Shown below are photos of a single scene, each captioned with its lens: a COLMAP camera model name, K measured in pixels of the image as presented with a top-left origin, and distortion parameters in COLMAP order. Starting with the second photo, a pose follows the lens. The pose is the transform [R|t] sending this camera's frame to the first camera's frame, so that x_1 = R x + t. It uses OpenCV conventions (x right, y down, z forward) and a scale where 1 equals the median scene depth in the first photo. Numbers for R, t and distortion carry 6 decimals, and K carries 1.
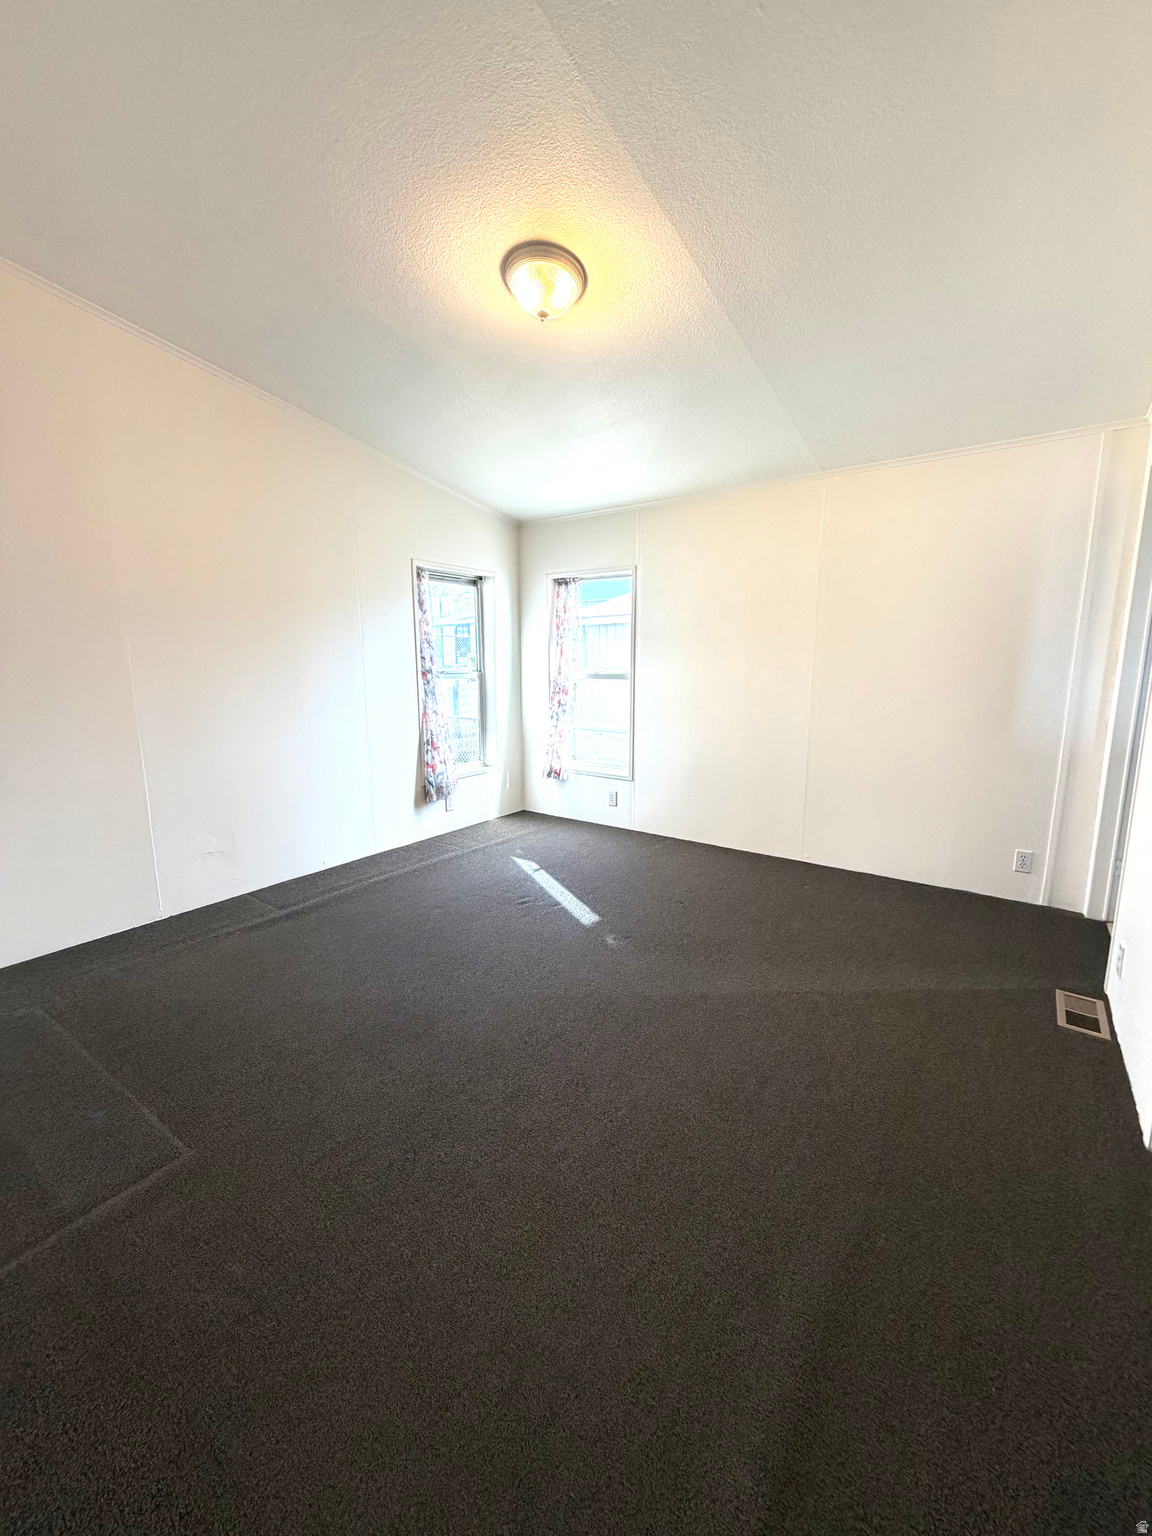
lens RADIAL K [[611.3, 0, 581.0], [0, 611.3, 765.6], [0, 0, 1]] dist [0.000063, 0.000537]
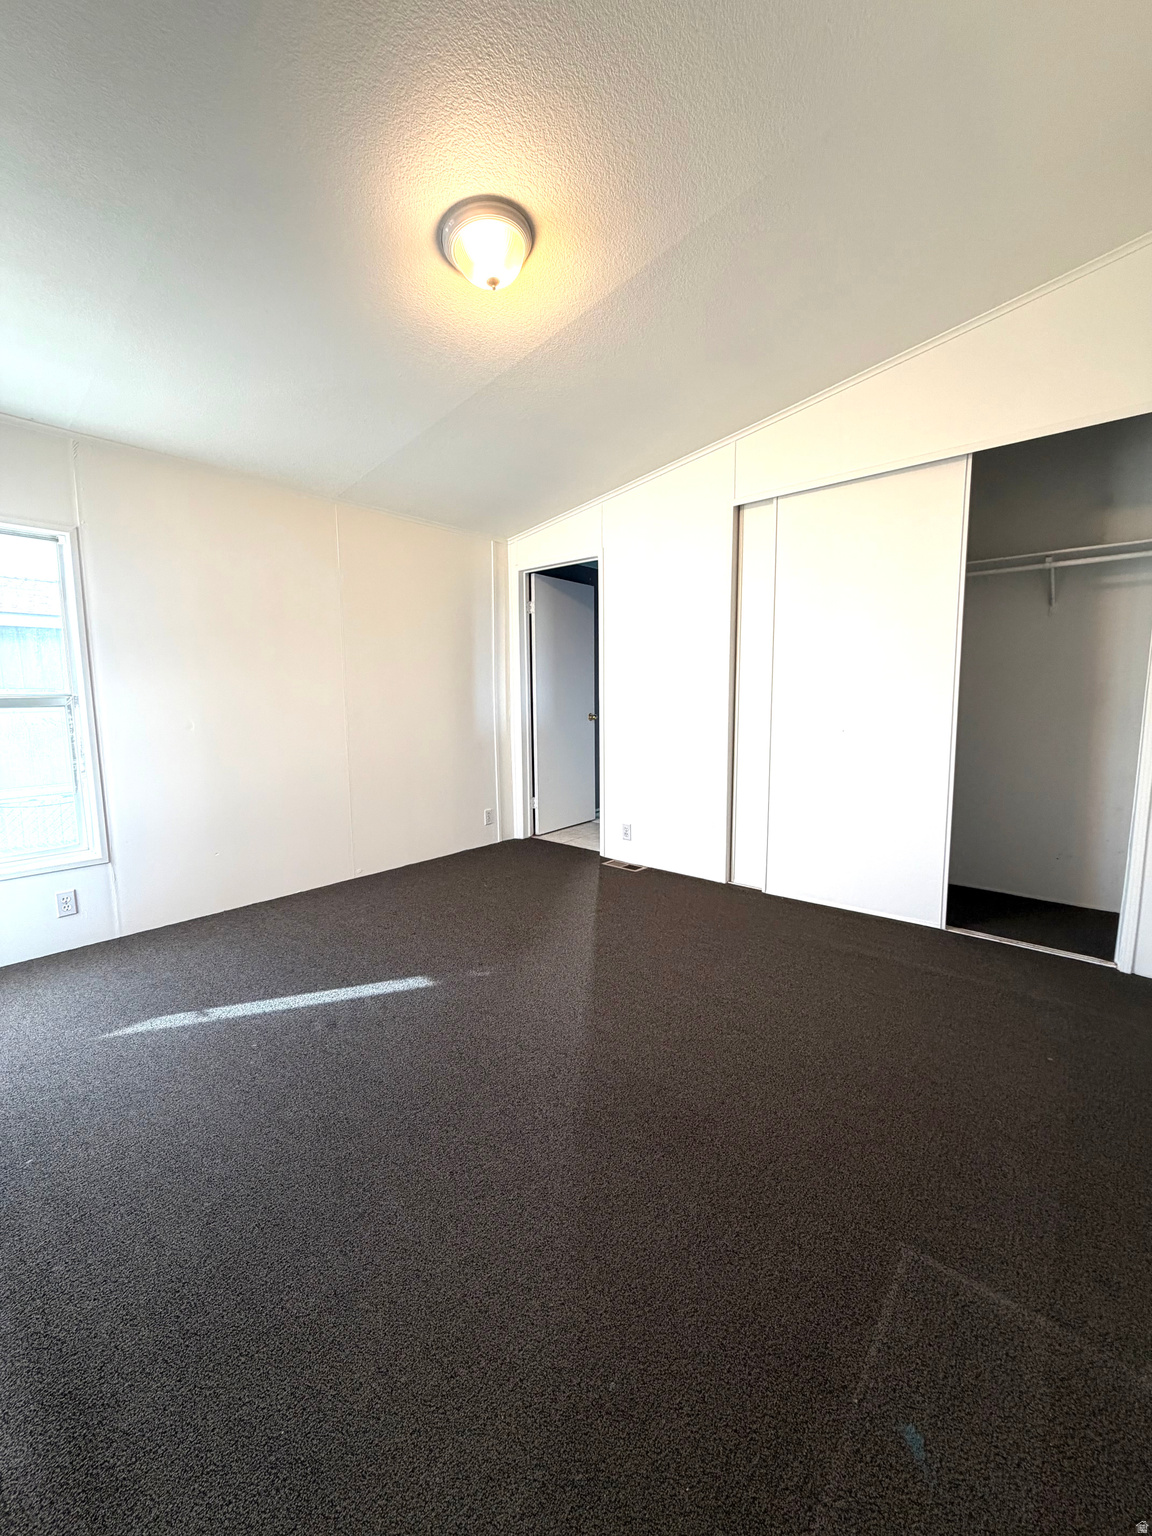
lens RADIAL K [[611.3, 0, 579.6], [0, 611.3, 762.7], [0, 0, 1]] dist [0.000063, 0.000537]
pose [[0.119648, -0.122472, 0.985233, -0.610855], [0.180099, 0.978575, 0.099773, -0.067923], [-0.976345, 0.165501, 0.139142, 0.520935]]
